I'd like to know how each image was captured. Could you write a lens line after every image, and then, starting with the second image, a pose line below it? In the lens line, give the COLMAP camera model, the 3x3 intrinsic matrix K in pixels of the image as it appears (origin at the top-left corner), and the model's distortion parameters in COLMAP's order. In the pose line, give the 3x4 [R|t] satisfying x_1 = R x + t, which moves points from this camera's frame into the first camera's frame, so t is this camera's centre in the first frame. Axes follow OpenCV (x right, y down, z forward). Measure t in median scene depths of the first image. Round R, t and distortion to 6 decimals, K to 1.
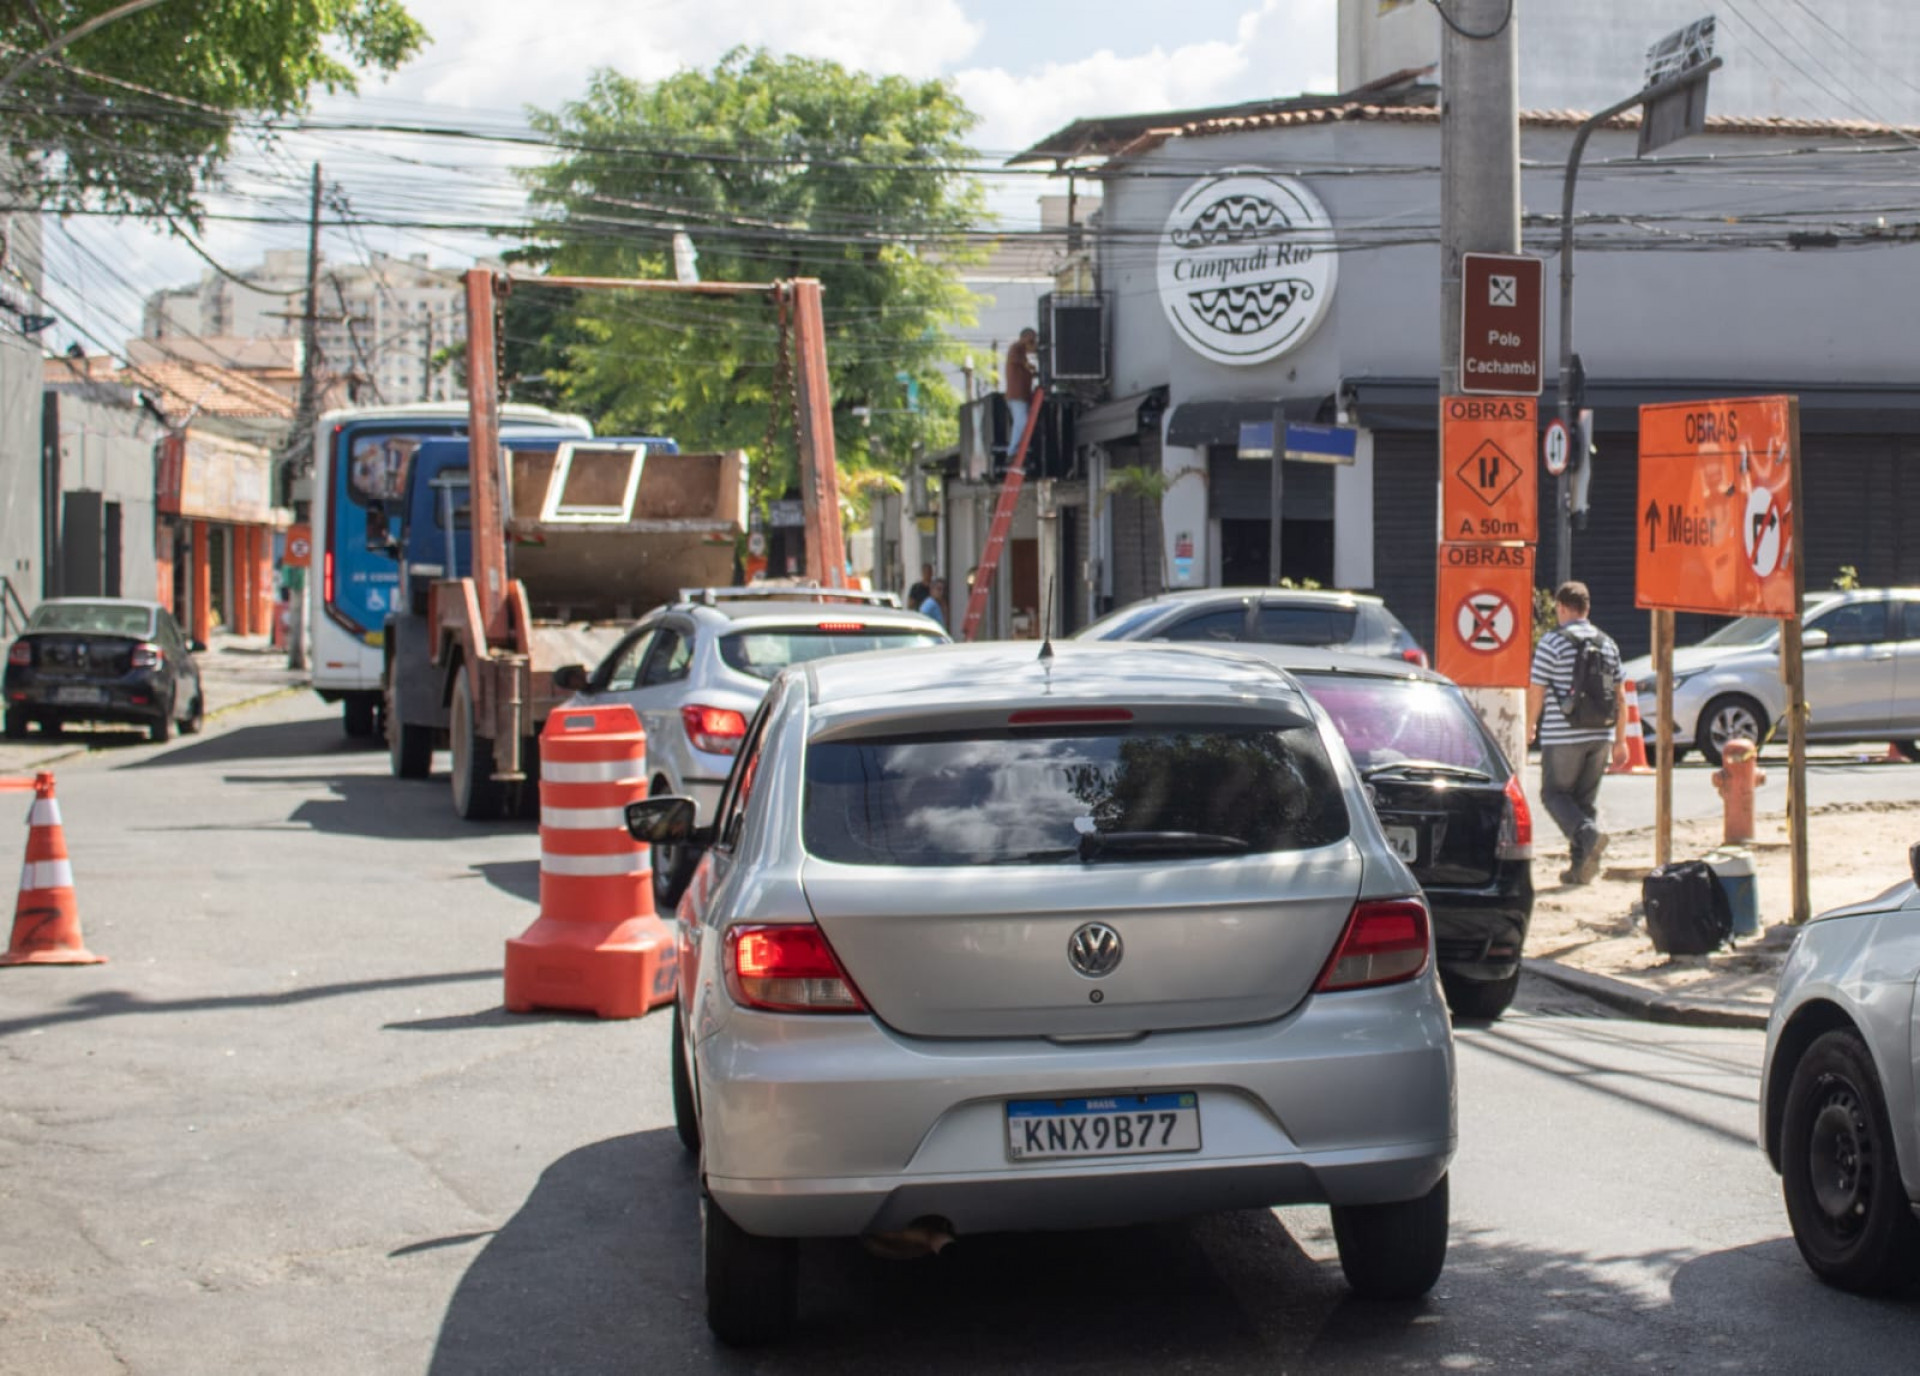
lens RADIAL K [[4432.1, 0, 960.0], [0, 4432.1, 688.0], [0, 0, 1]] dist [-0.098790, -0.025176]
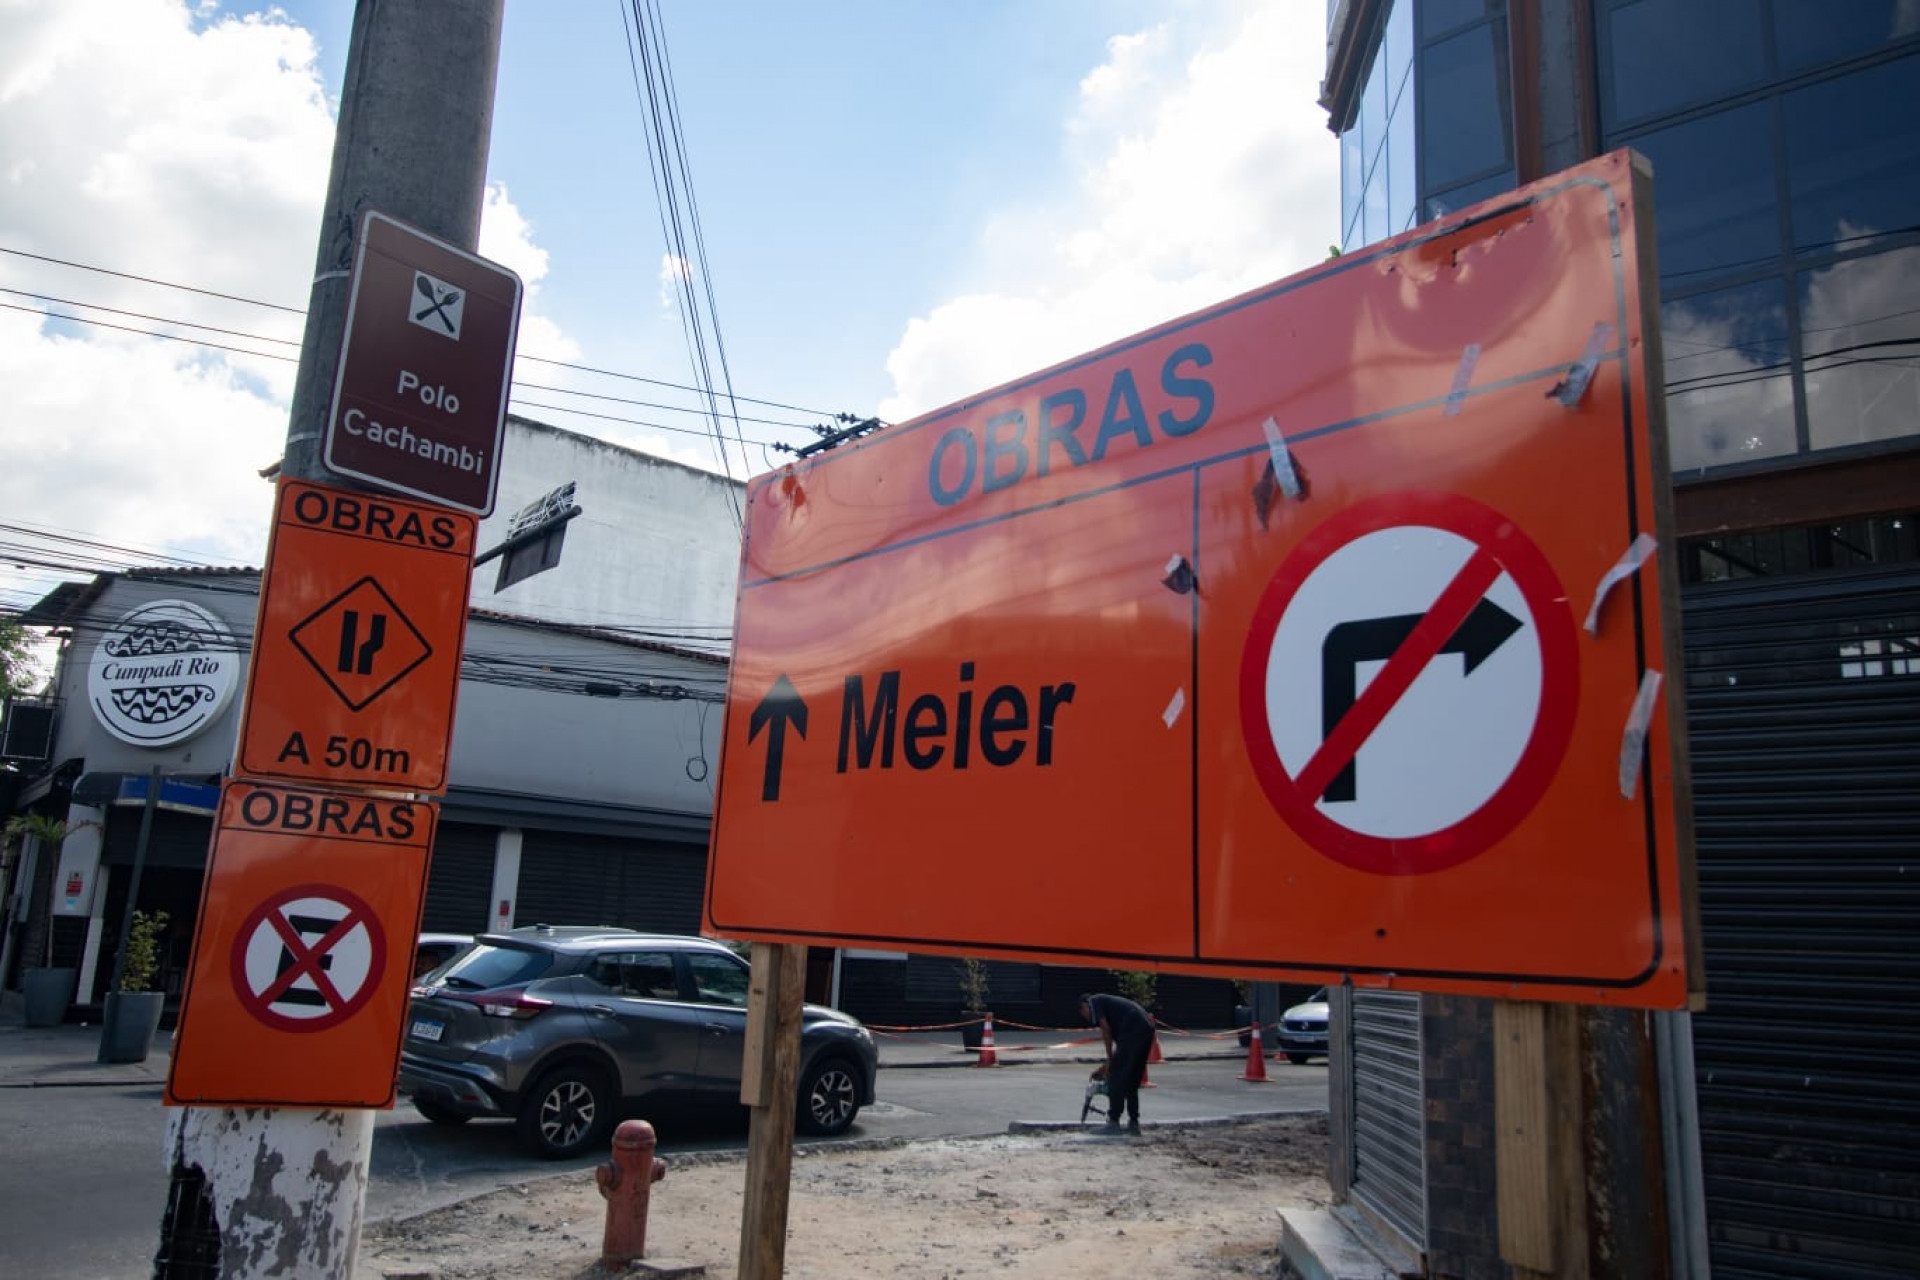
lens RADIAL K [[1488.7, 0, 962.3], [0, 1488.7, 616.7], [0, 0, 1]] dist [0.008197, 0.005582]
pose [[0.868820, 0.152036, 0.471207, 0.063569], [-0.034414, 0.967930, -0.248852, -0.008267], [-0.493930, 0.199992, 0.846190, 0.530379]]
